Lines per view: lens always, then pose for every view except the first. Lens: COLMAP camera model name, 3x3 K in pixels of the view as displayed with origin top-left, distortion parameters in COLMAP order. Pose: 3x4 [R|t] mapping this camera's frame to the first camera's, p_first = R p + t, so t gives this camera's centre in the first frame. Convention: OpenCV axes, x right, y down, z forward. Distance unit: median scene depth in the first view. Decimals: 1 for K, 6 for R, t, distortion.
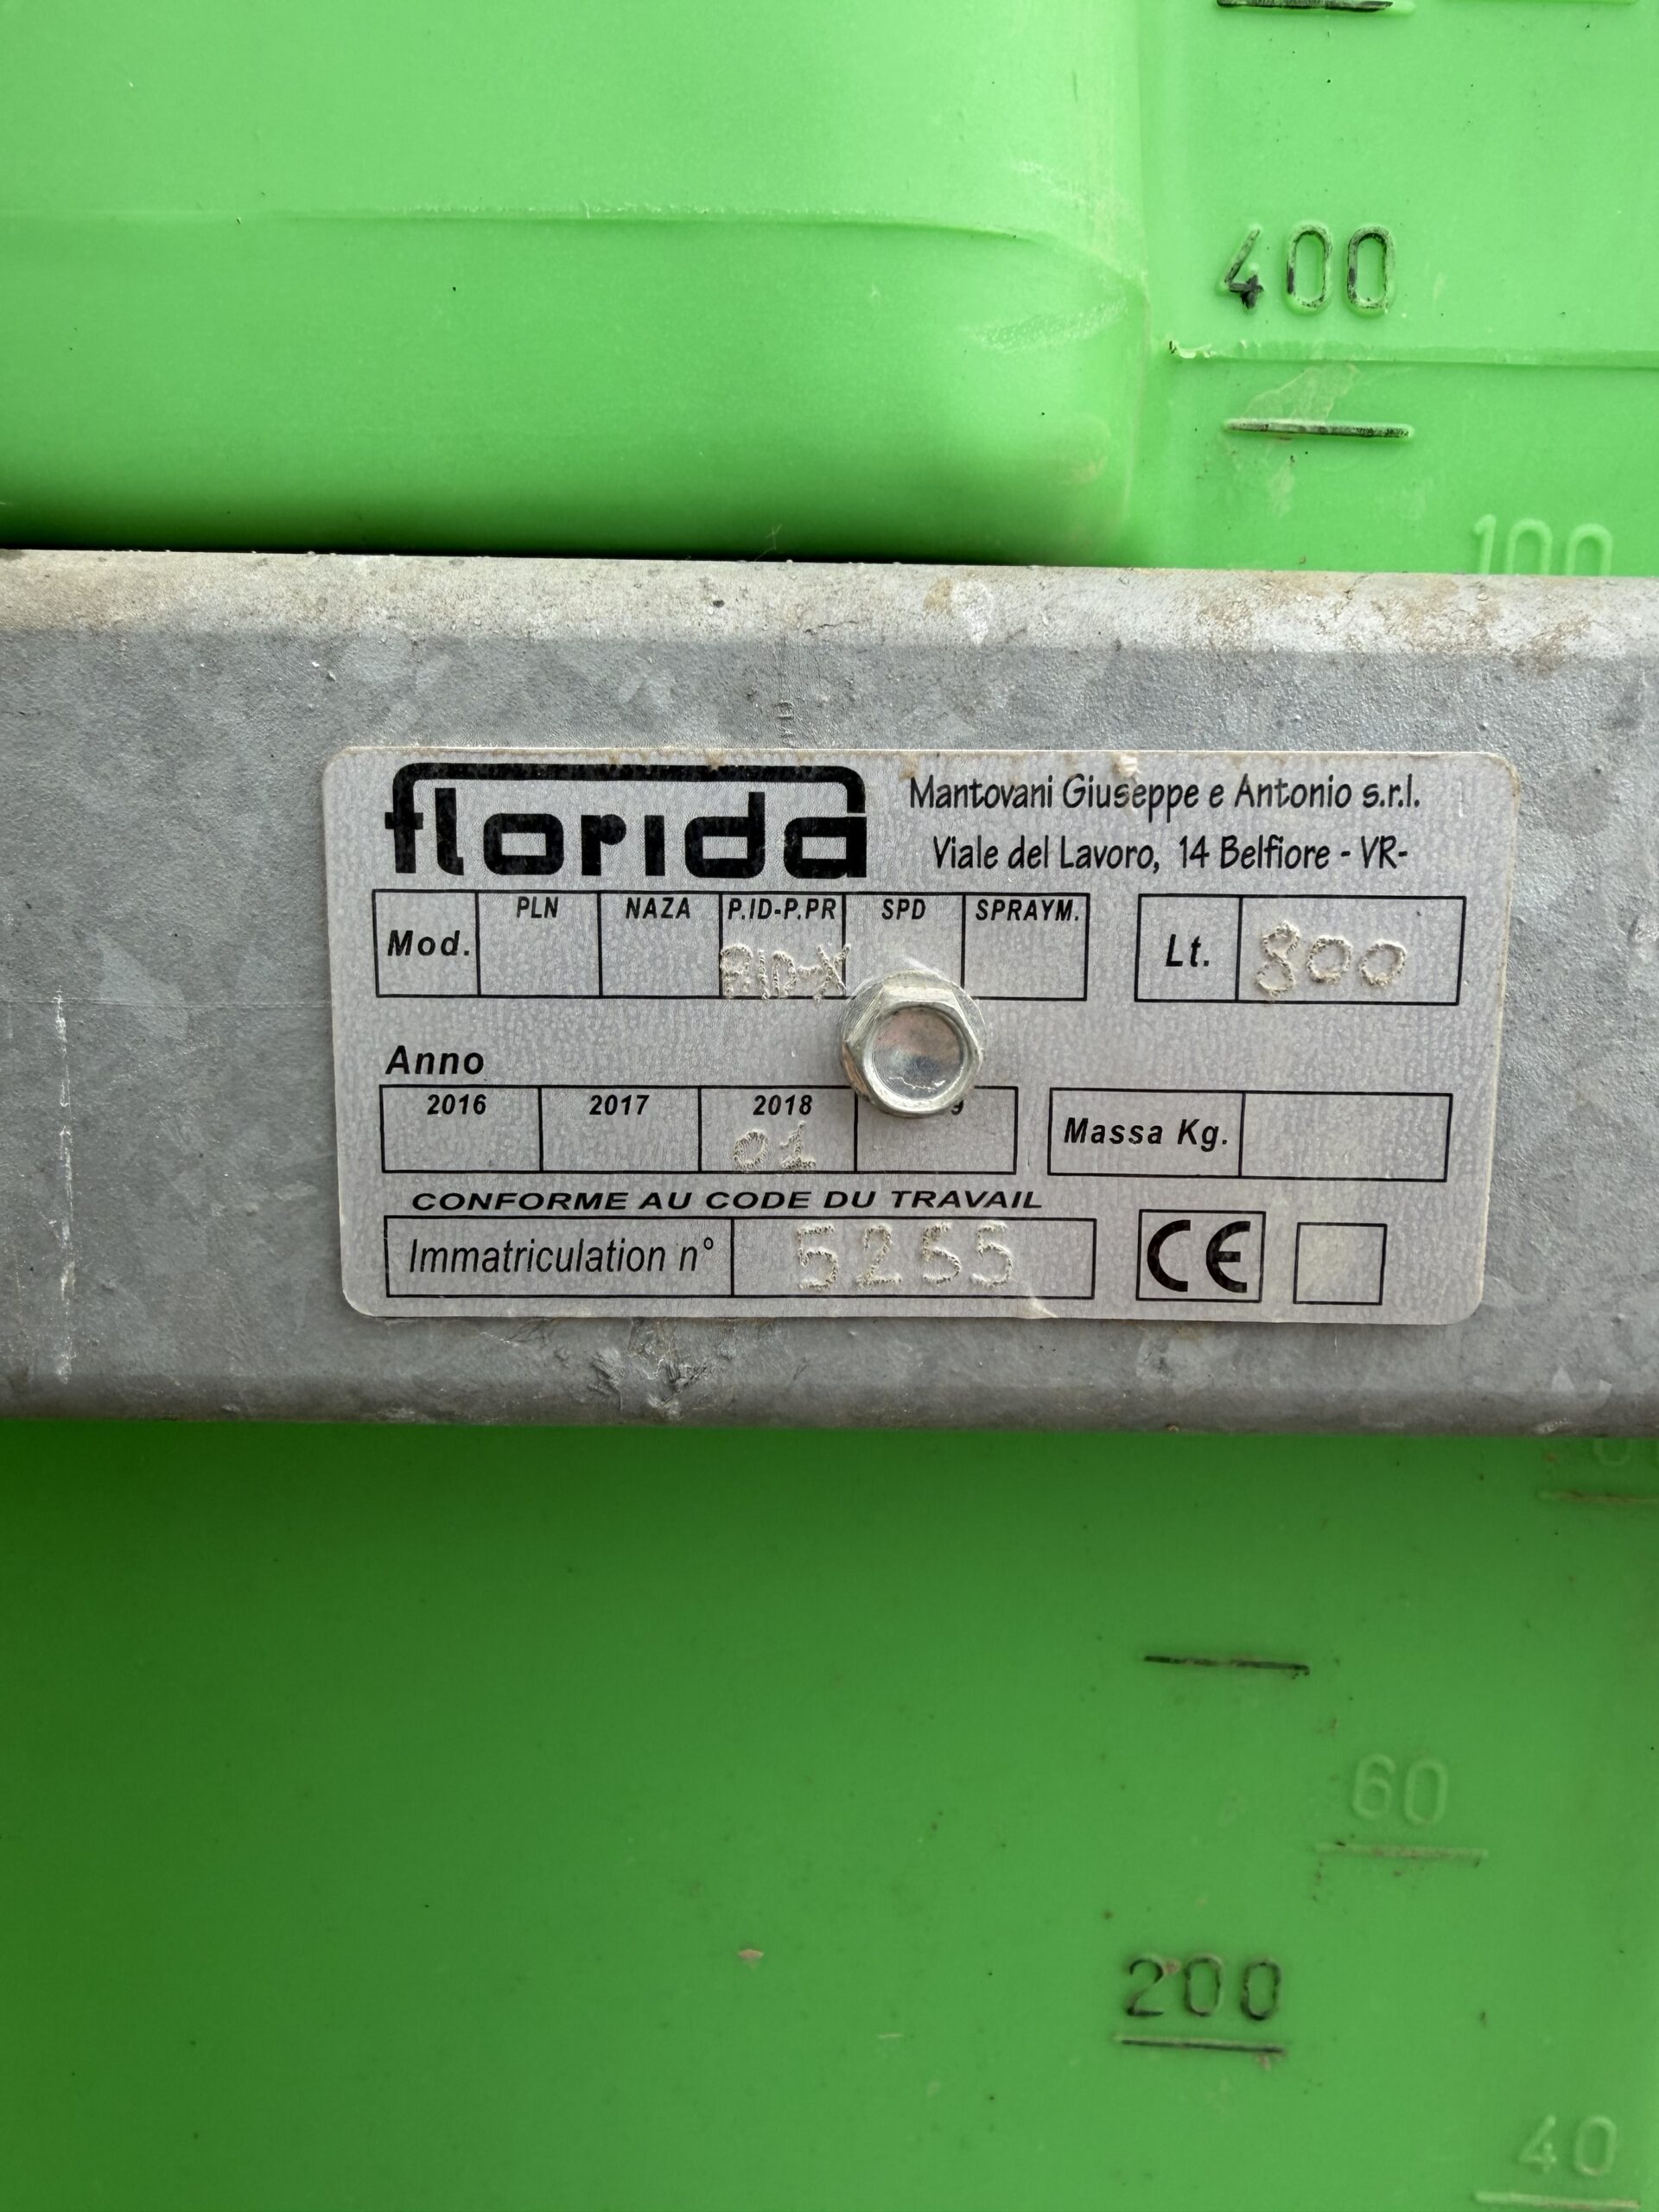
lens RADIAL K [[1549.7, 0, 829.5], [0, 1549.7, 1106.0], [0, 0, 1]] dist [0.000536, 0.000052]
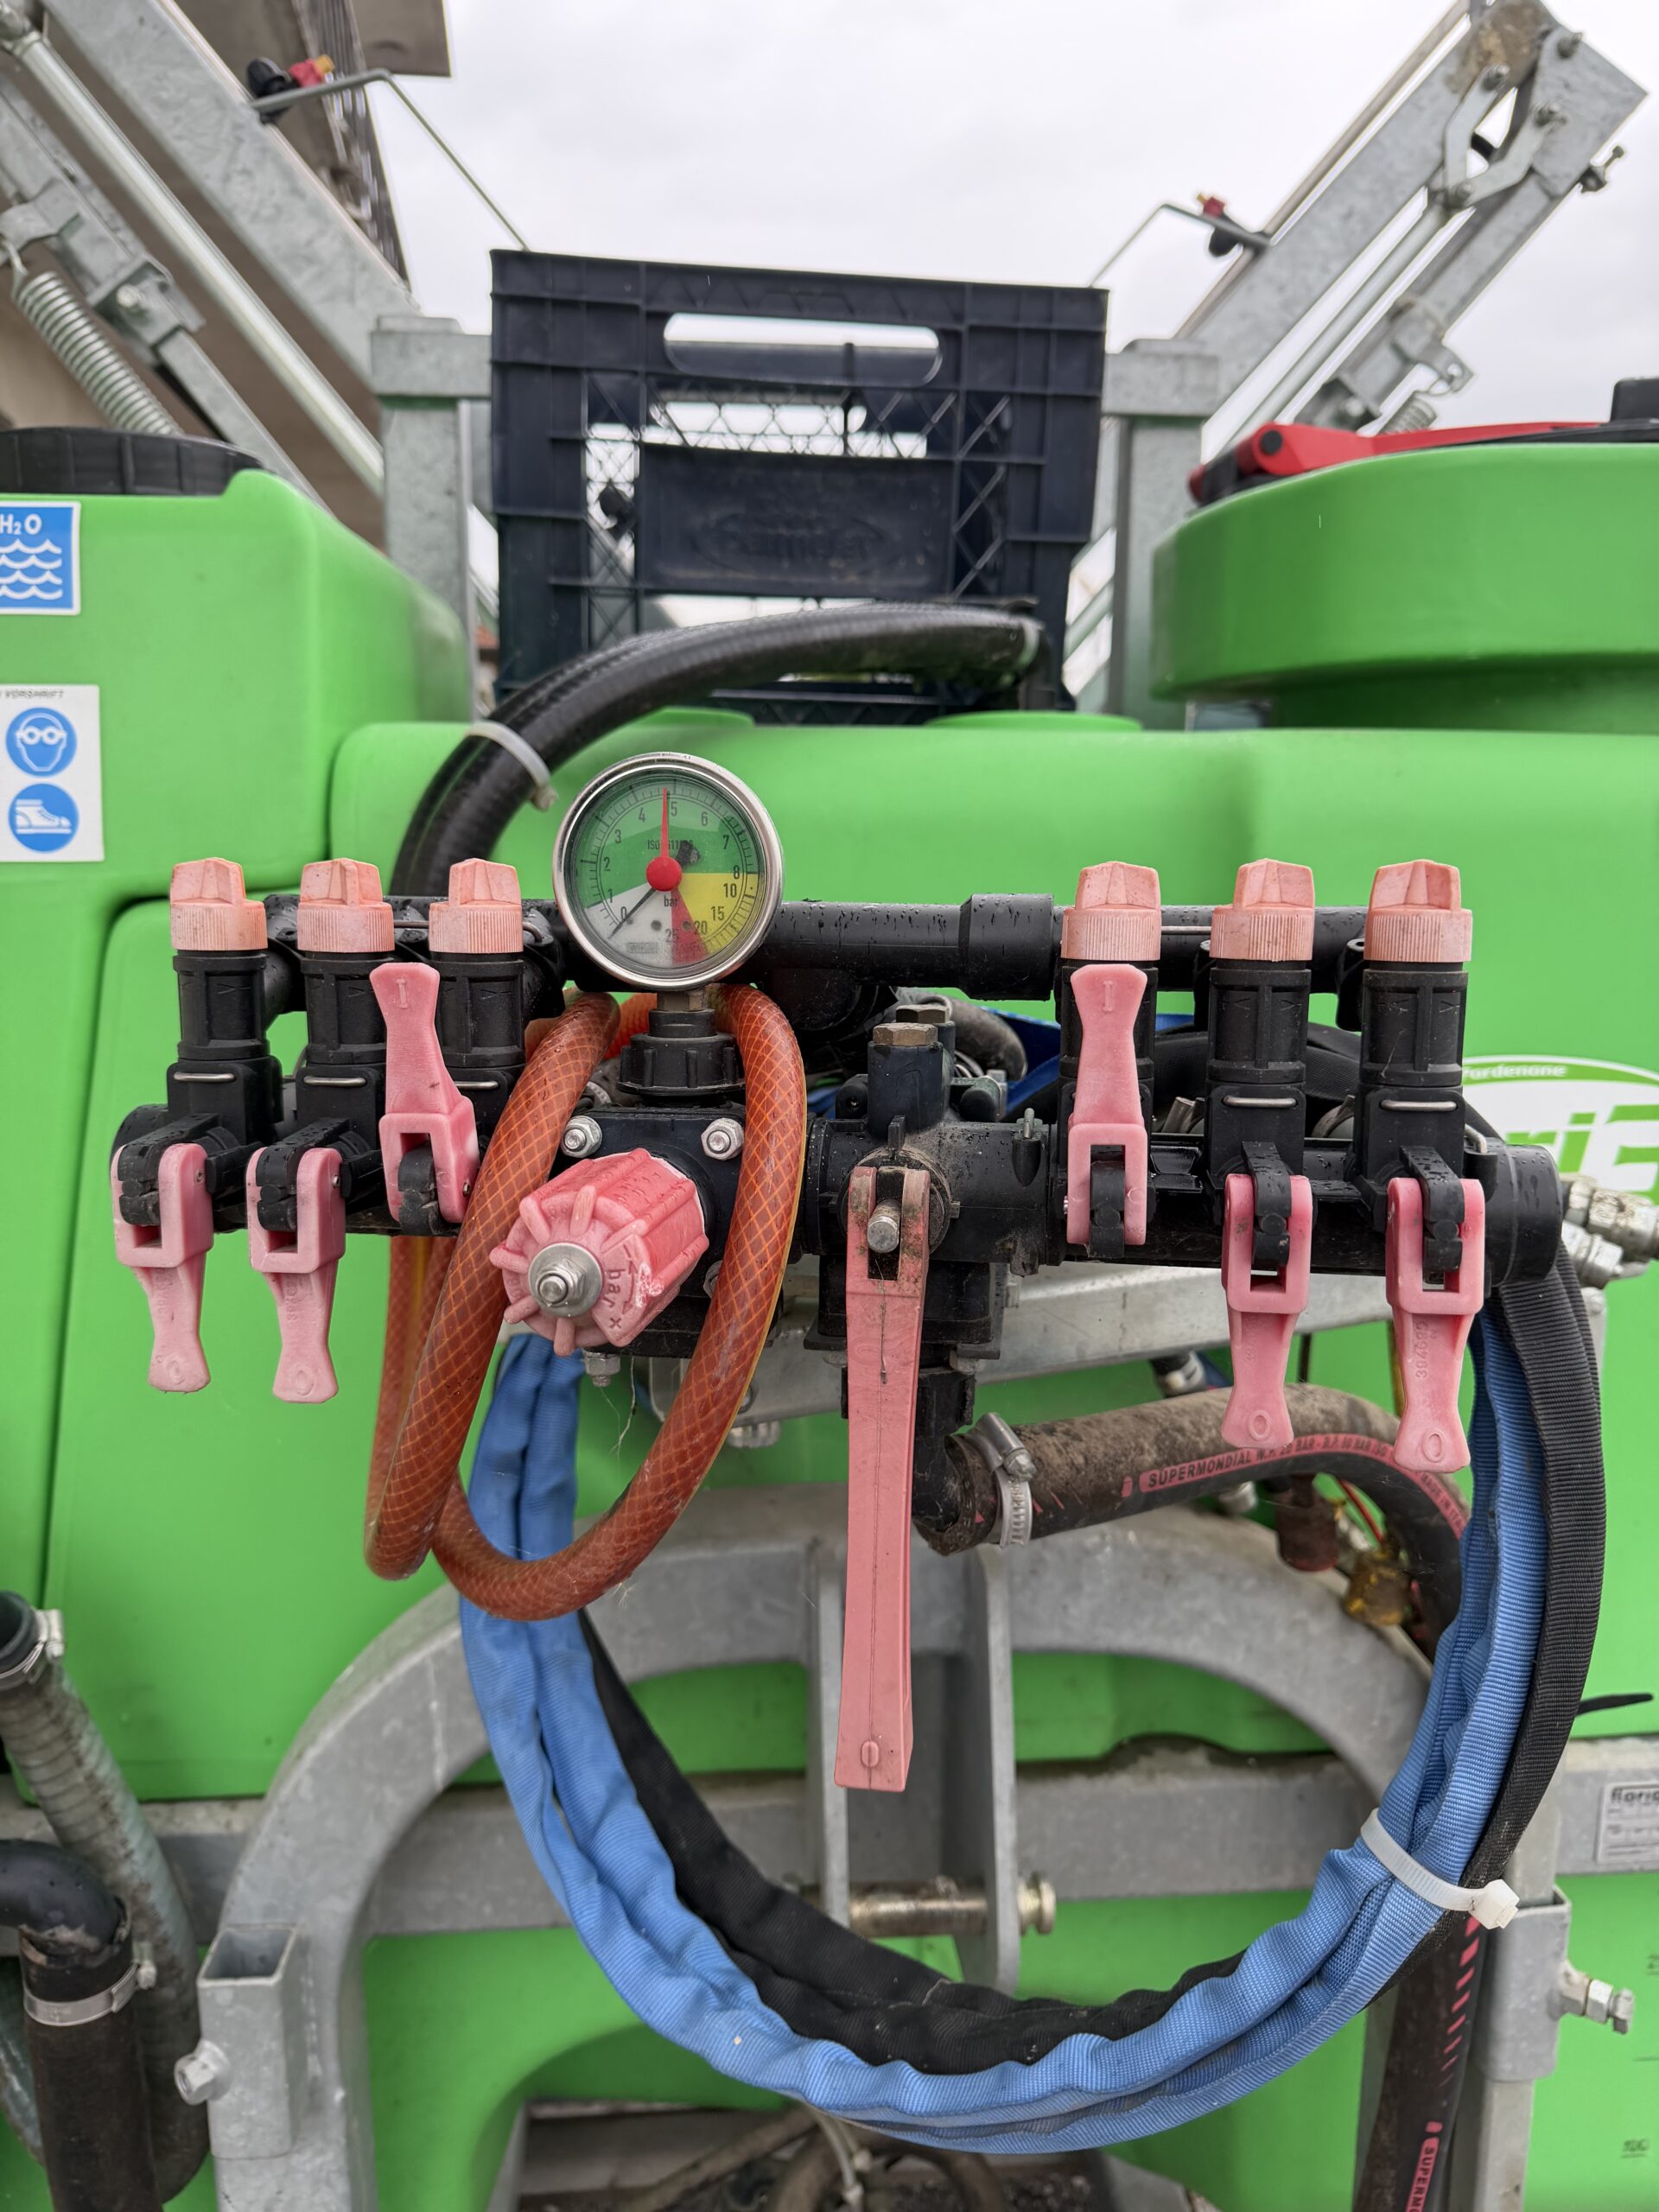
lens RADIAL K [[1650.1, 0, 829.5], [0, 1650.1, 1106.0], [0, 0, 1]] dist [-0.003725, 0.009234]
pose [[0.998586, -0.010384, 0.052137, -4.005967], [0.009403, 0.999775, 0.019027, -3.333105], [-0.052323, -0.018509, 0.998459, -5.934905]]
